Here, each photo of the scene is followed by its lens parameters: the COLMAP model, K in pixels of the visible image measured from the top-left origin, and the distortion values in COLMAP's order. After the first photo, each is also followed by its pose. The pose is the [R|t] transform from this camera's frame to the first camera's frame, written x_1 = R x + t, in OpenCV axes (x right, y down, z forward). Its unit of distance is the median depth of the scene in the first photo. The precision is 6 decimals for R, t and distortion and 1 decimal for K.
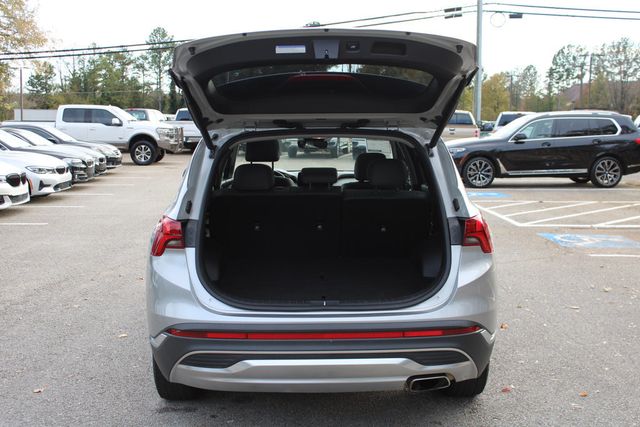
lens RADIAL K [[867.0, 0, 320.0], [0, 867.0, 213.5], [0, 0, 1]] dist [0.002990, 0.008126]
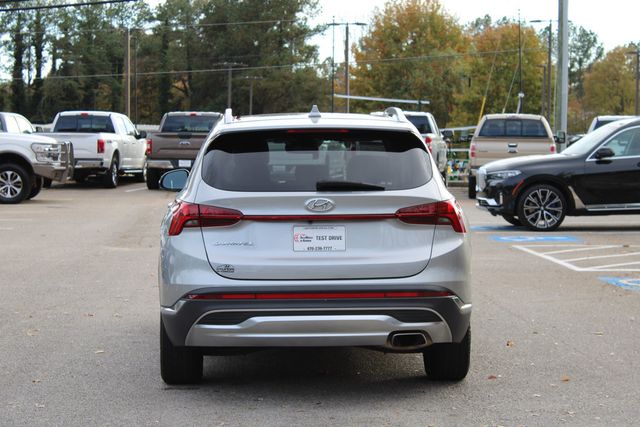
lens RADIAL K [[1998.5, 0, 320.0], [0, 1998.5, 213.5], [0, 0, 1]] dist [0.567026, 0.757475]
pose [[0.999809, -0.003015, 0.019285, -0.013935], [0.004384, 0.997443, -0.071334, 0.065086], [-0.019021, 0.071405, 0.997266, -0.516288]]
